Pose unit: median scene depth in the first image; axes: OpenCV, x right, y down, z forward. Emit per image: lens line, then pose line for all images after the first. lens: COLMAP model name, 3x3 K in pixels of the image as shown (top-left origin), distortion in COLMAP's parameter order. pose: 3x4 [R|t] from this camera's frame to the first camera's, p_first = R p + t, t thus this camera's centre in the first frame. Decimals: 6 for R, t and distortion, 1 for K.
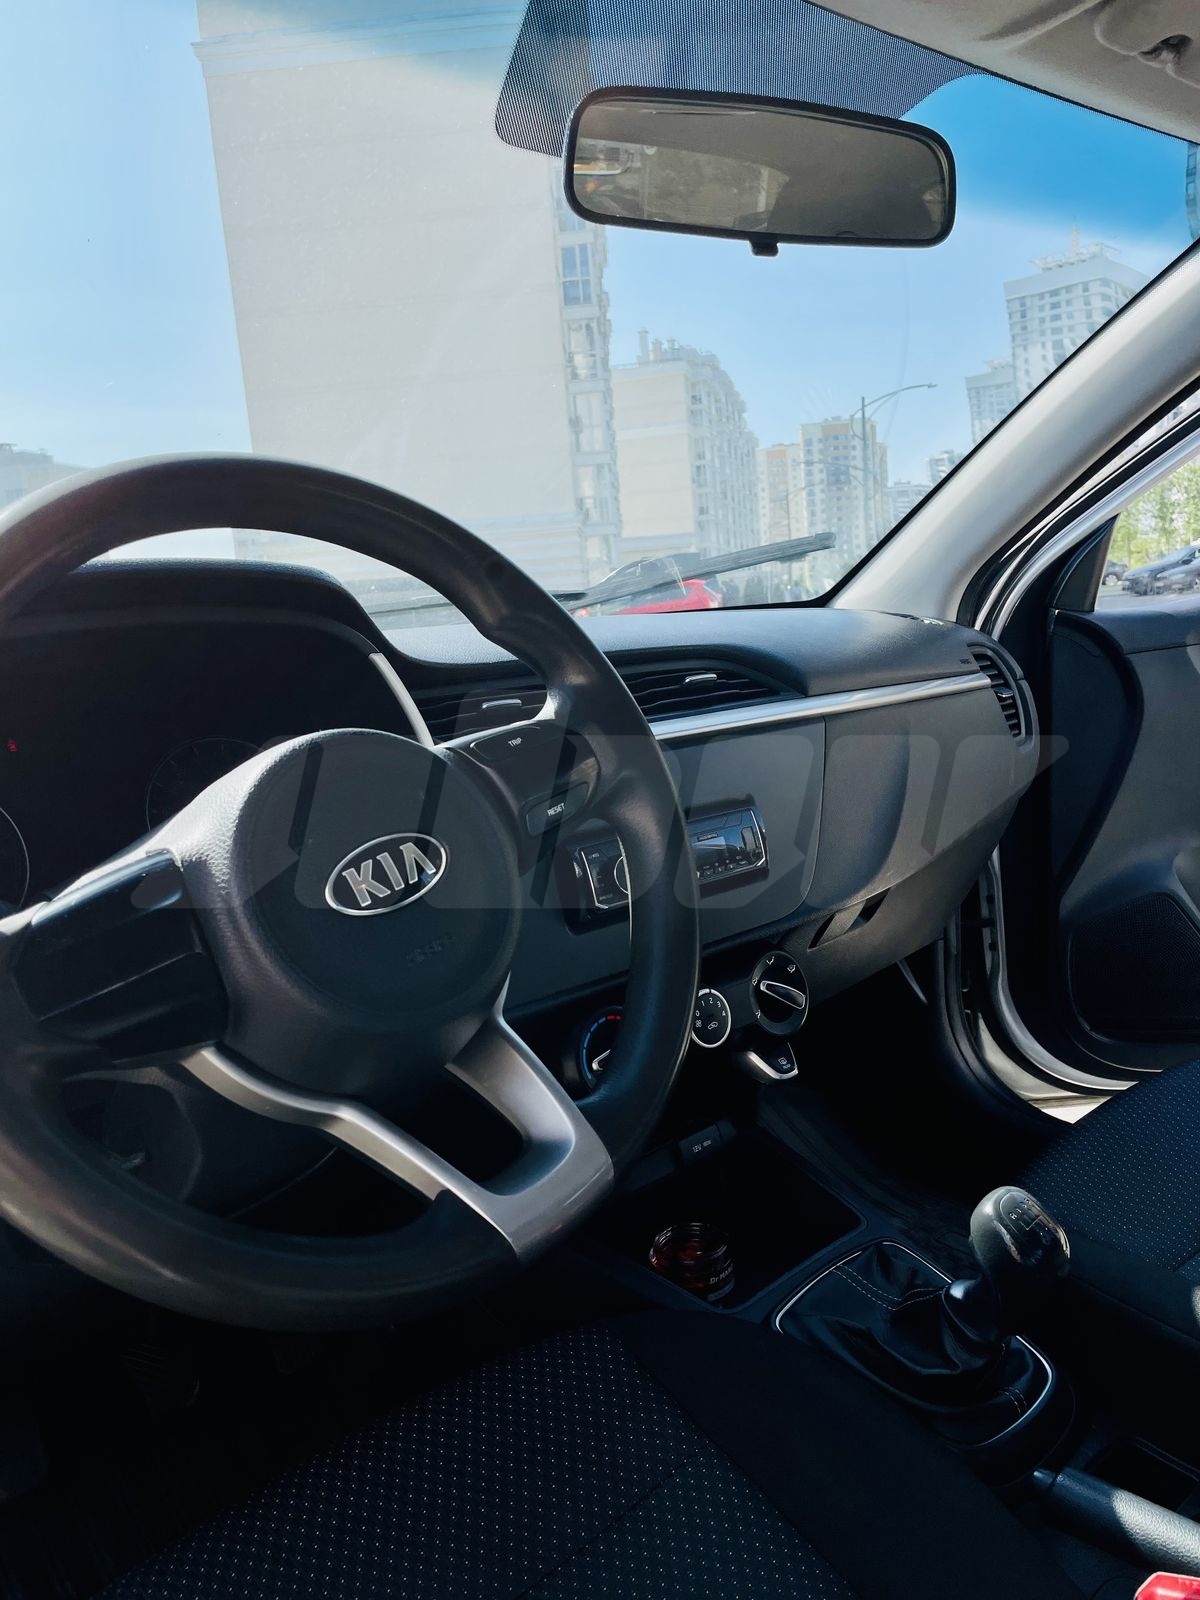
lens RADIAL K [[1222.1, 0, 600.0], [0, 1222.1, 800.0], [0, 0, 1]] dist [0.119979, -0.147658]
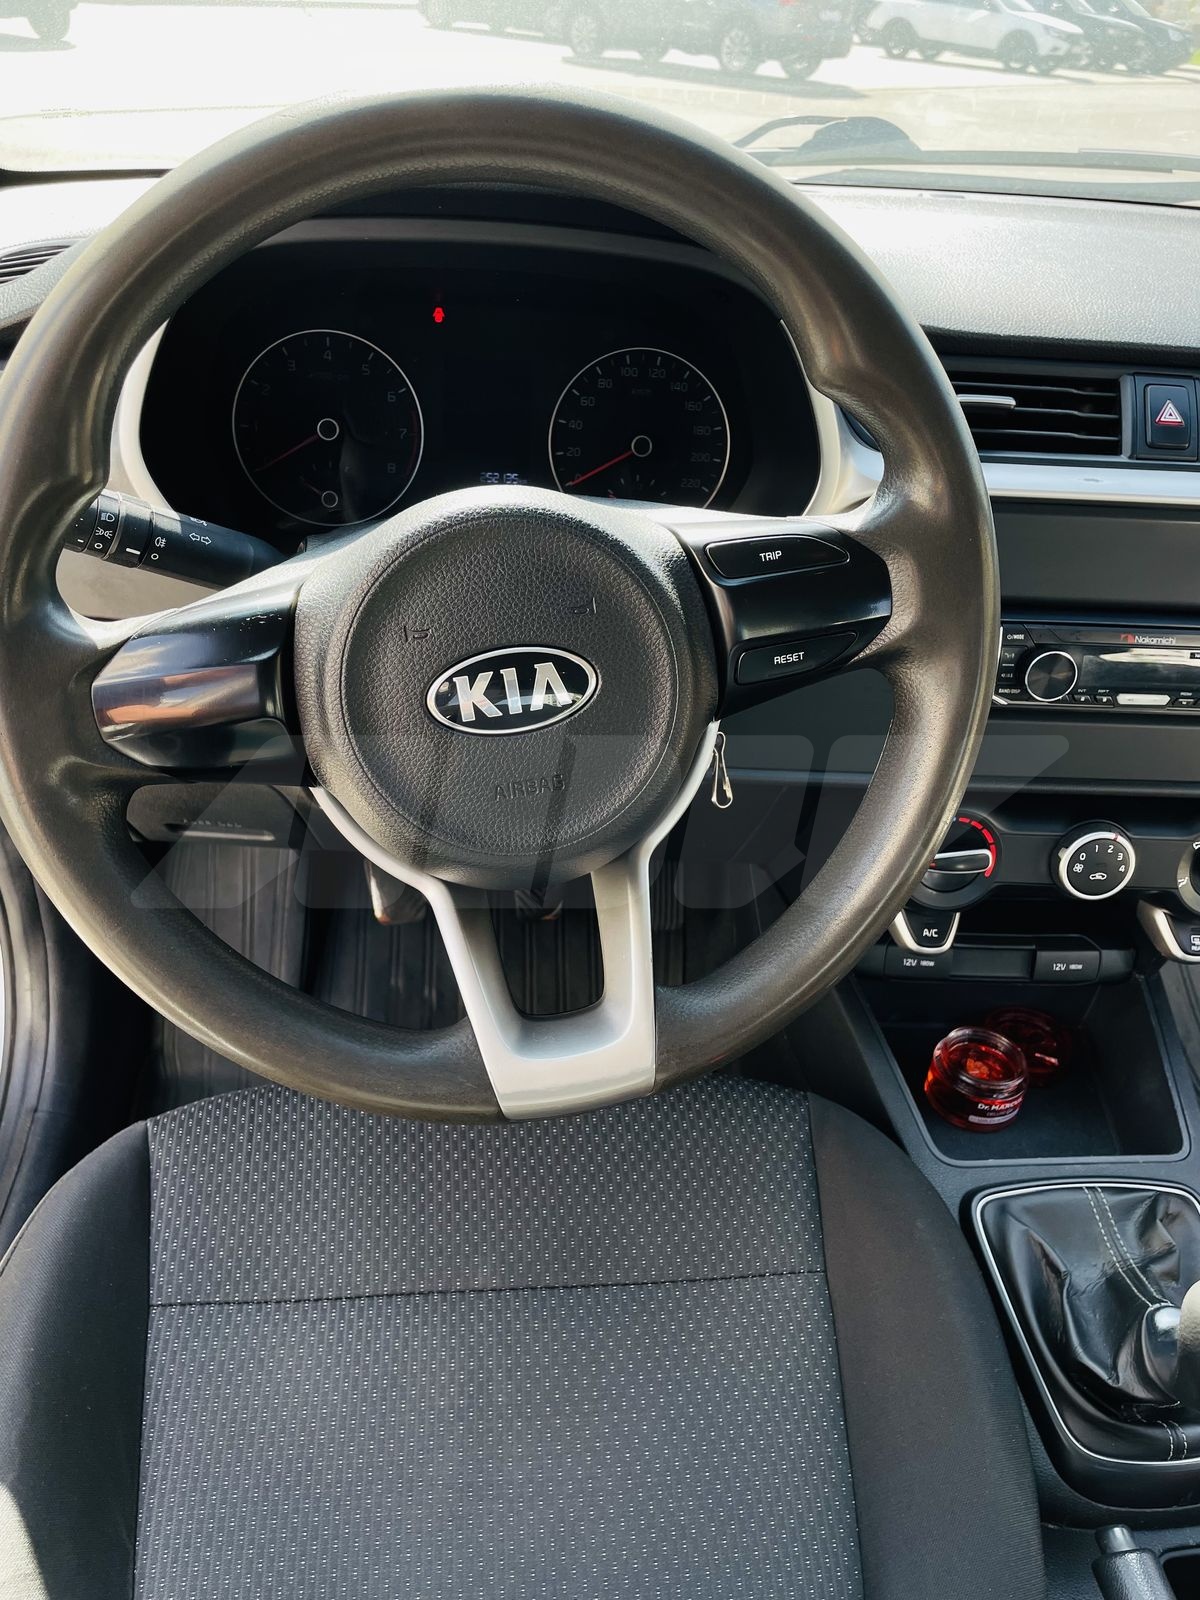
lens RADIAL K [[1222.1, 0, 600.0], [0, 1222.1, 800.0], [0, 0, 1]] dist [0.119979, -0.147658]
pose [[0.785307, 0.443106, -0.432378, 0.197361], [-0.217659, 0.851408, 0.477209, -0.208944], [0.579584, -0.280644, 0.765063, 0.247119]]
